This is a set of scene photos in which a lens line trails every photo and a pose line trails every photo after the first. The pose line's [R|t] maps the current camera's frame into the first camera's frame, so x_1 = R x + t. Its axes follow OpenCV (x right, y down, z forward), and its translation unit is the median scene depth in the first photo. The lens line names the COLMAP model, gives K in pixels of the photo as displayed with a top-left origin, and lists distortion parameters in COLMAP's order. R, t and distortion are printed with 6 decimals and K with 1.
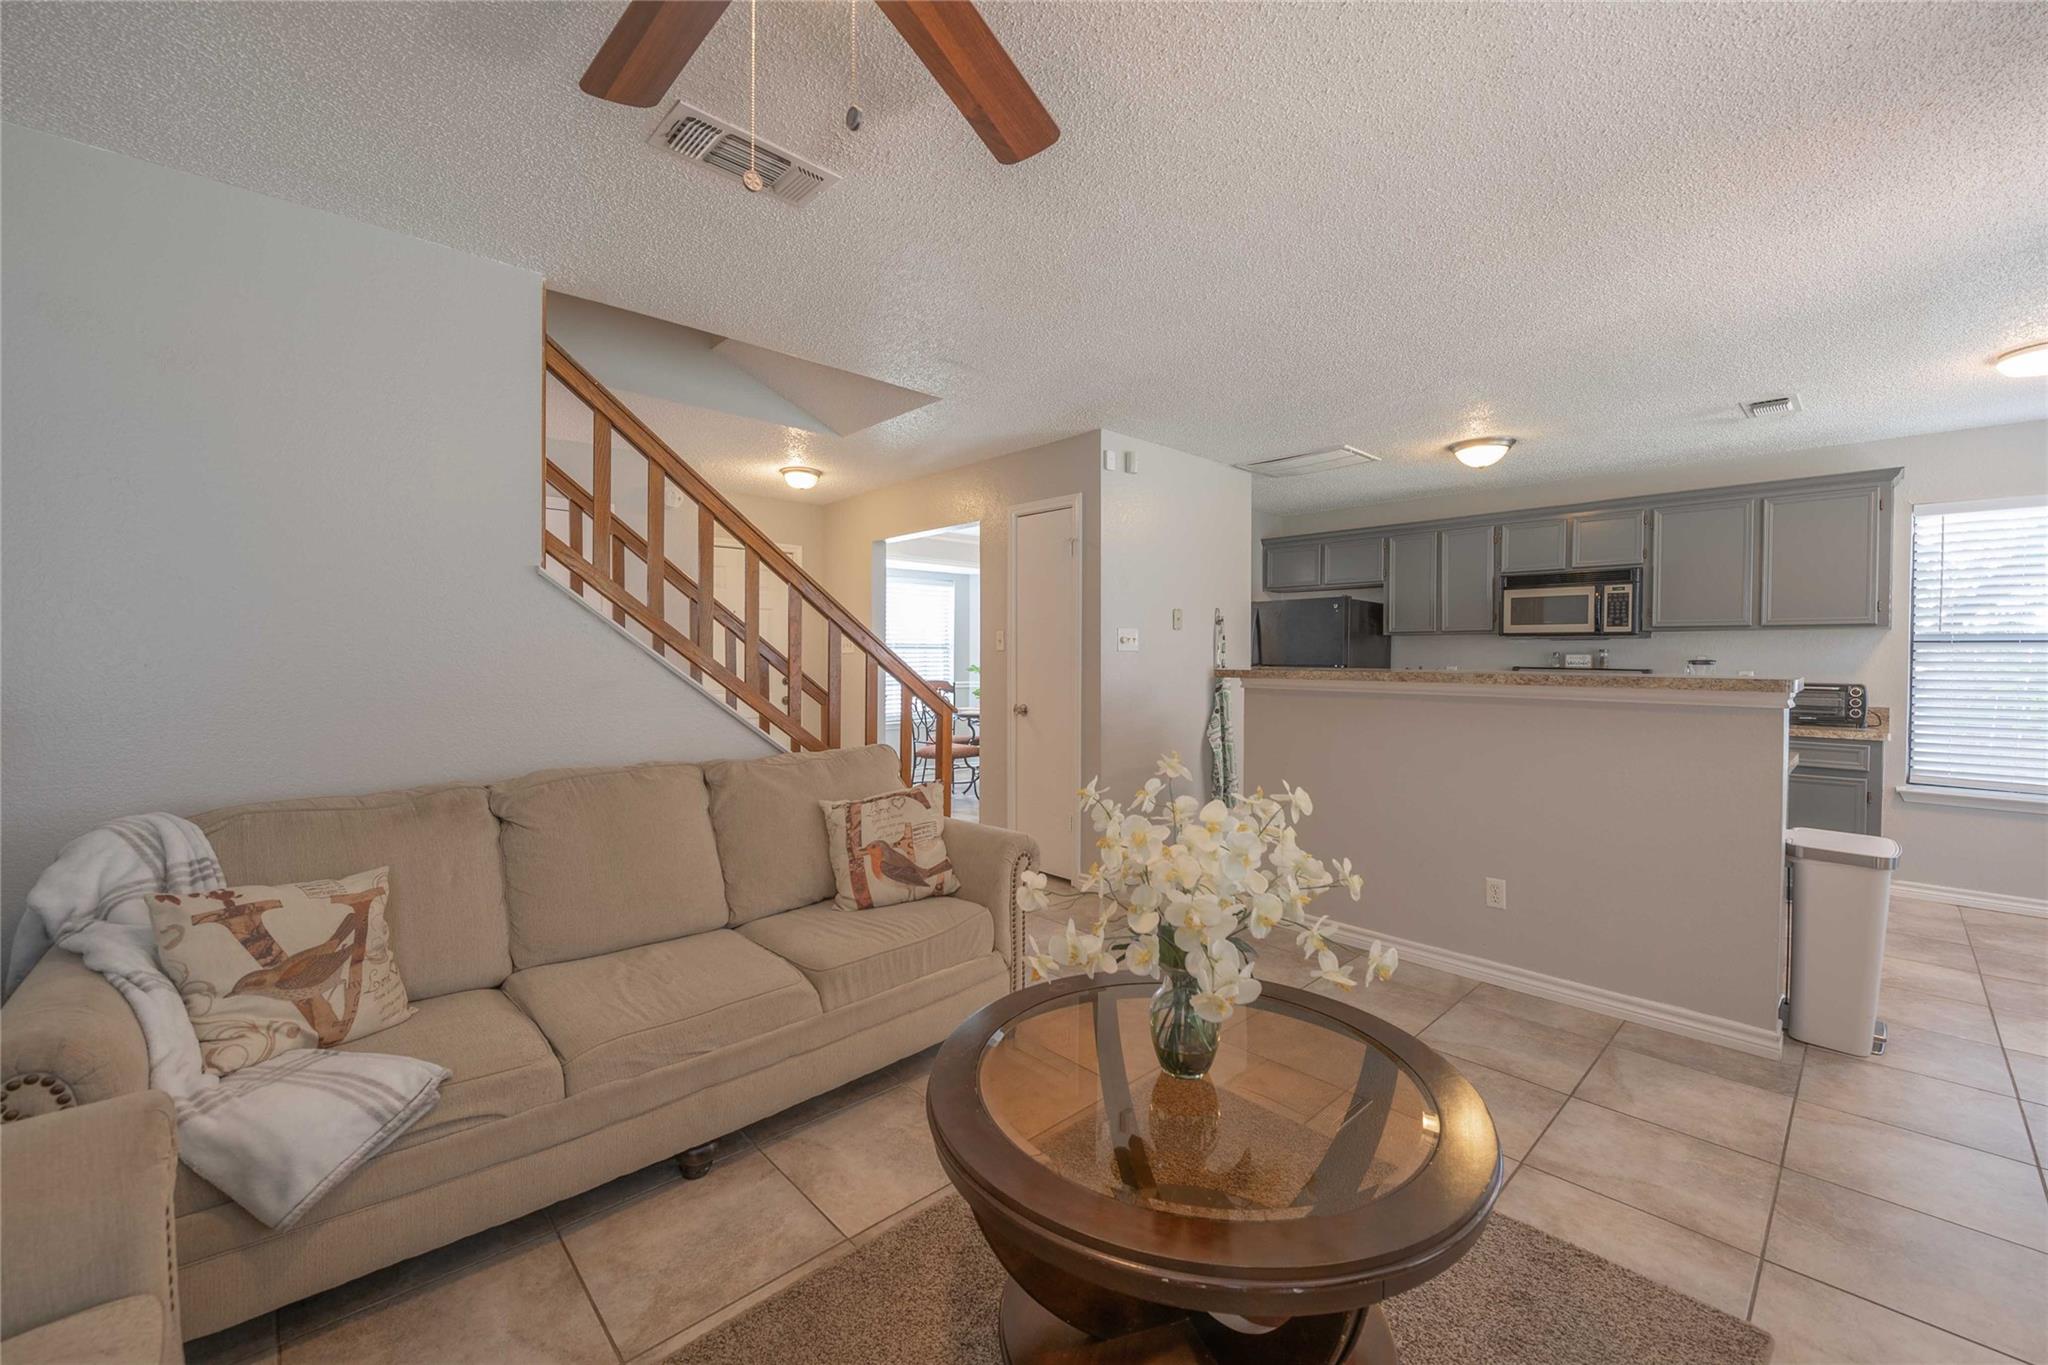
lens RADIAL K [[813.5, 0, 1031.7], [0, 813.5, 677.1], [0, 0, 1]] dist [-0.007692, -0.002518]
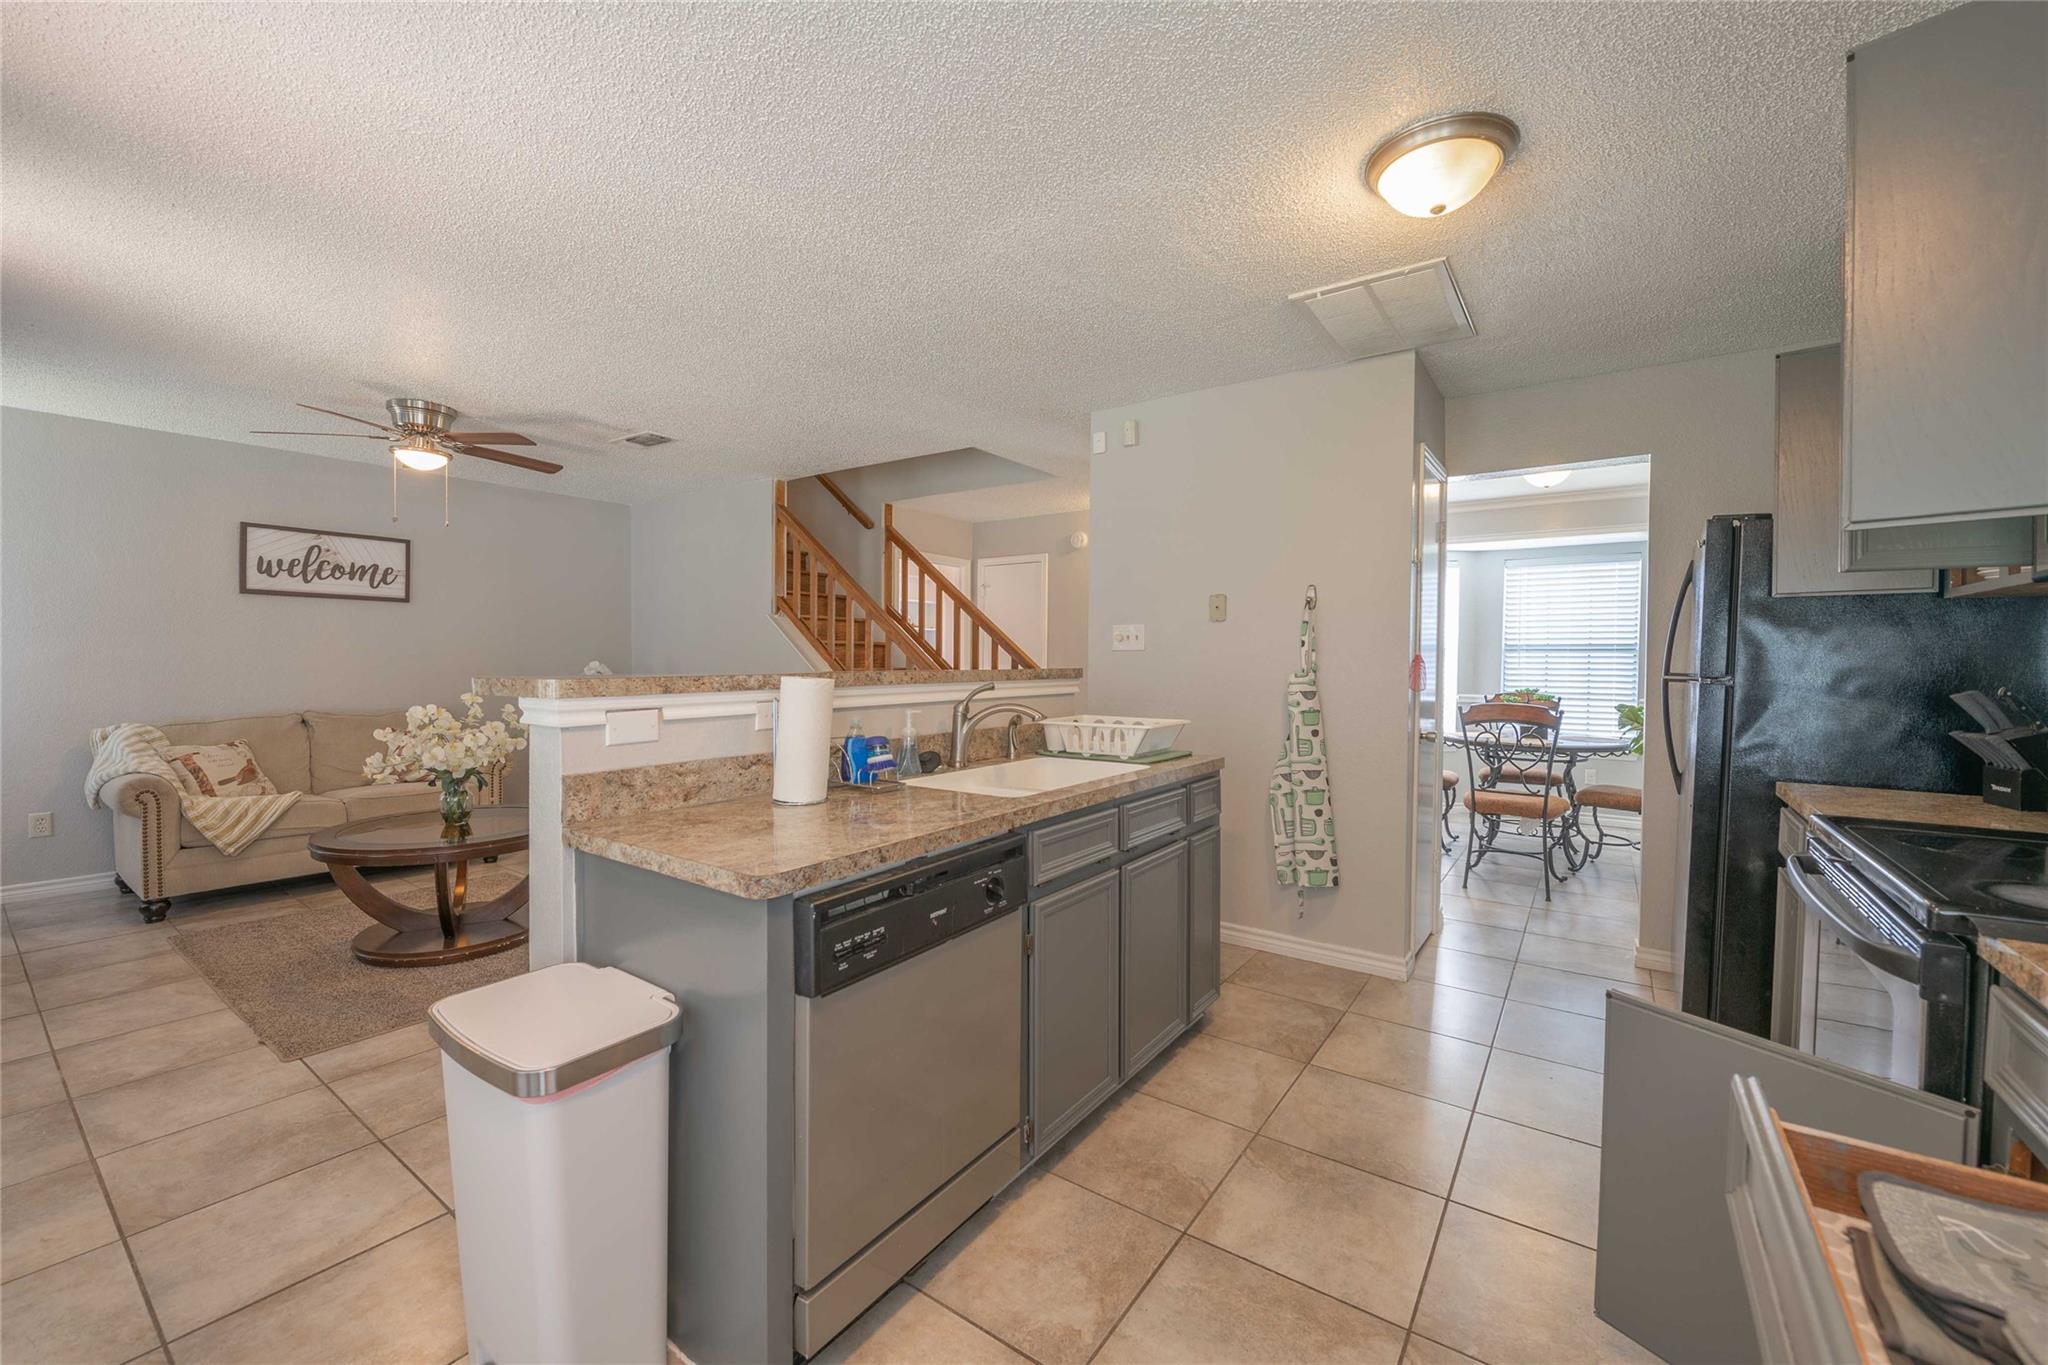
lens RADIAL K [[813.5, 0, 1030.9], [0, 813.5, 672.7], [0, 0, 1]] dist [-0.007692, -0.002518]
pose [[0.198357, 0.016794, -0.979986, 0.827633], [-0.034338, 0.999358, 0.010176, -0.010285], [0.979528, 0.031633, 0.198806, 0.628040]]
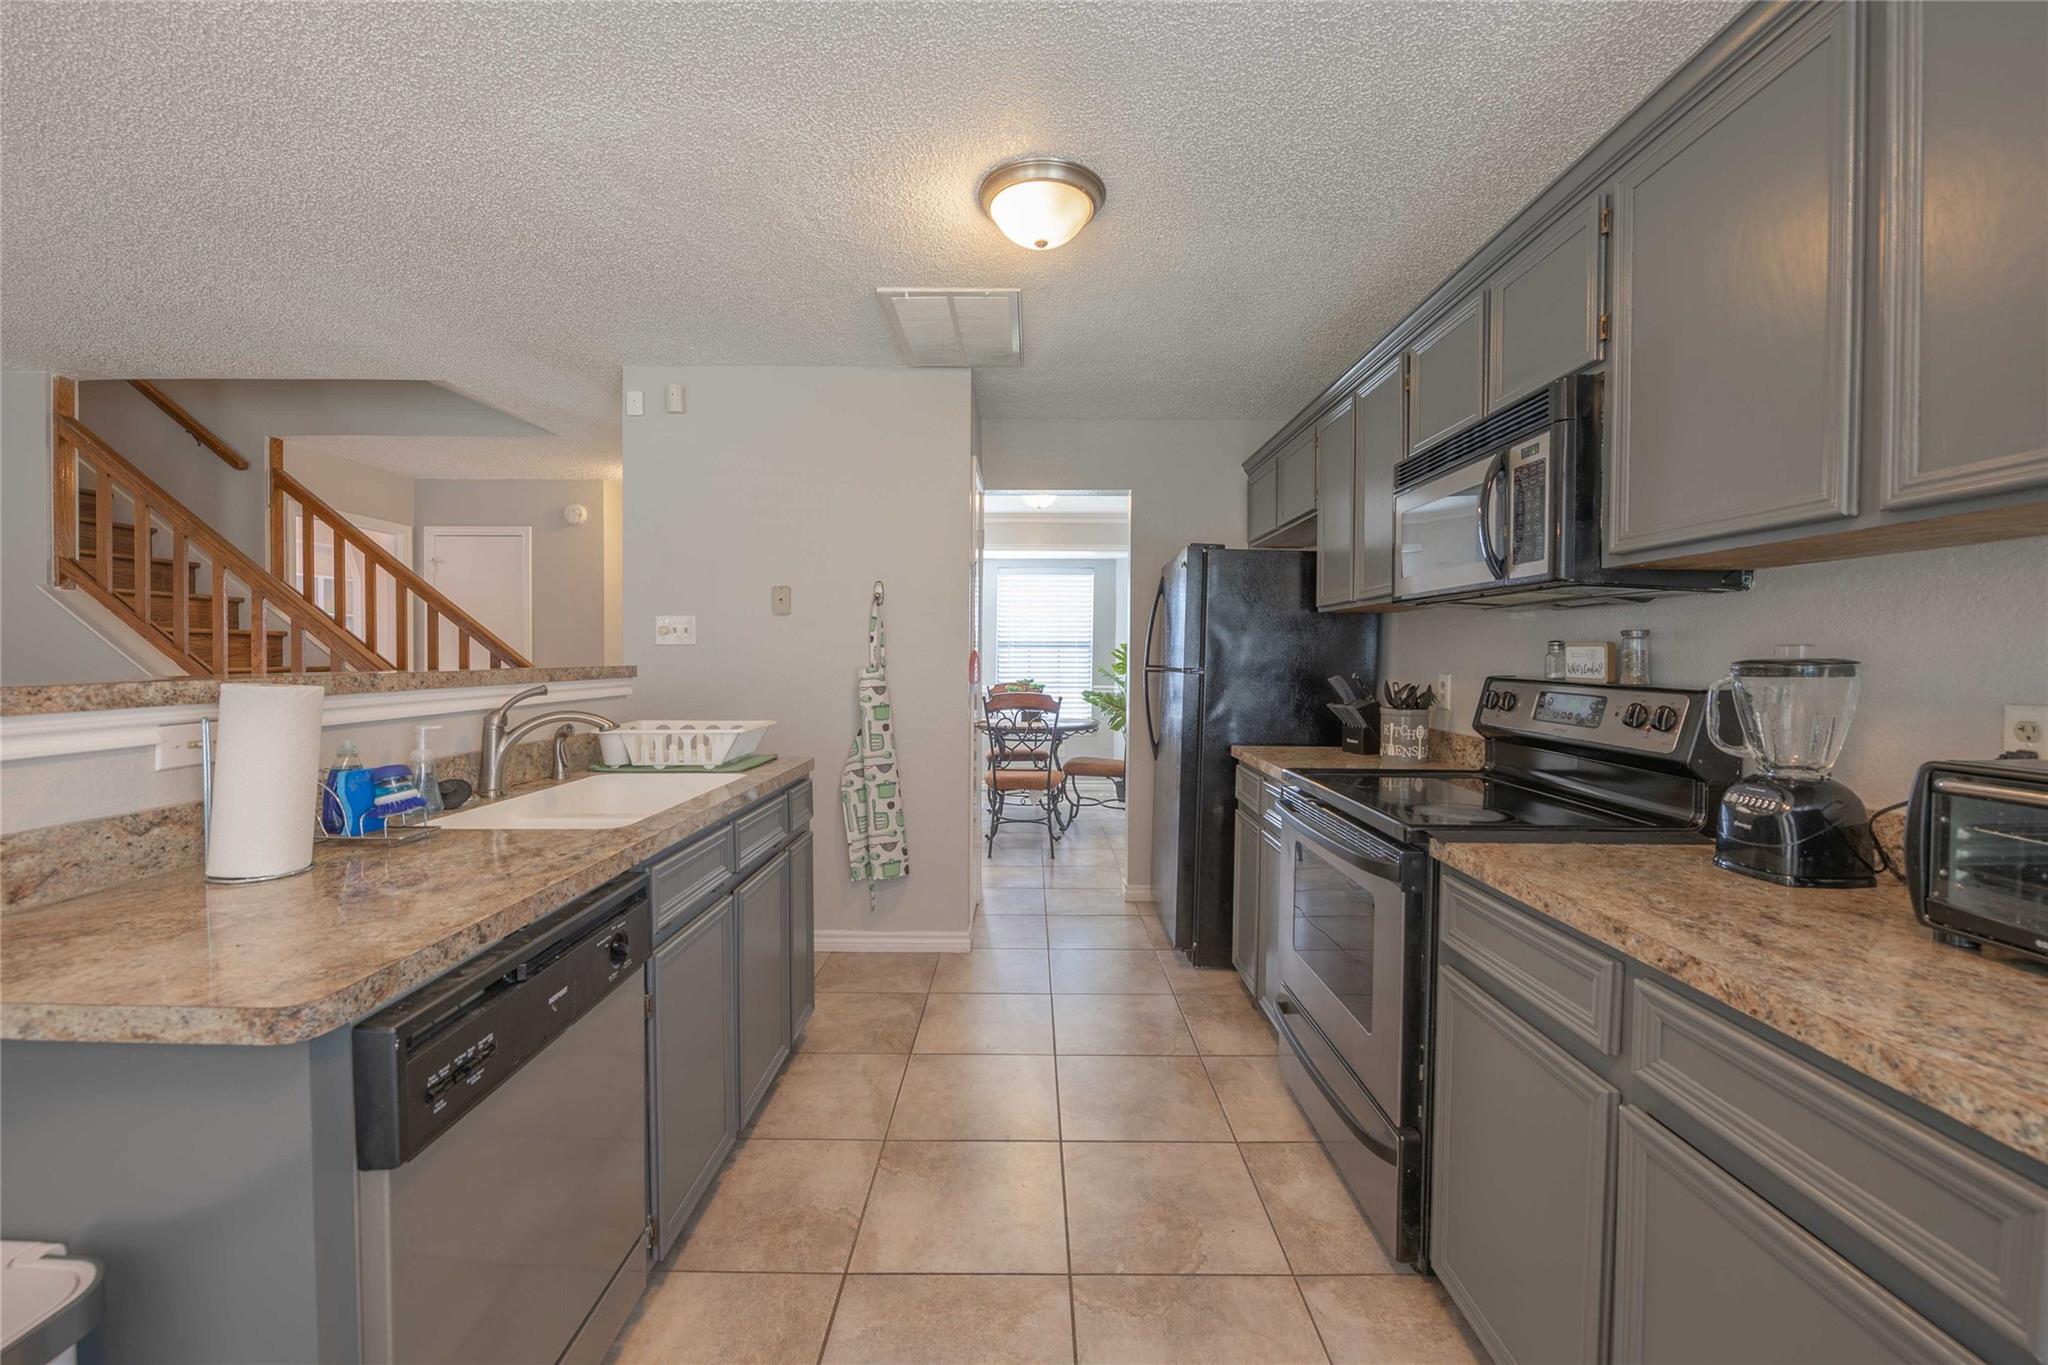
lens RADIAL K [[813.5, 0, 1035.3], [0, 813.5, 672.5], [0, 0, 1]] dist [-0.007692, -0.002518]
pose [[0.728868, 0.015952, -0.684468, 0.776600], [-0.023850, 0.999713, -0.002097, -0.009245], [0.684239, 0.017853, 0.729040, 0.582509]]
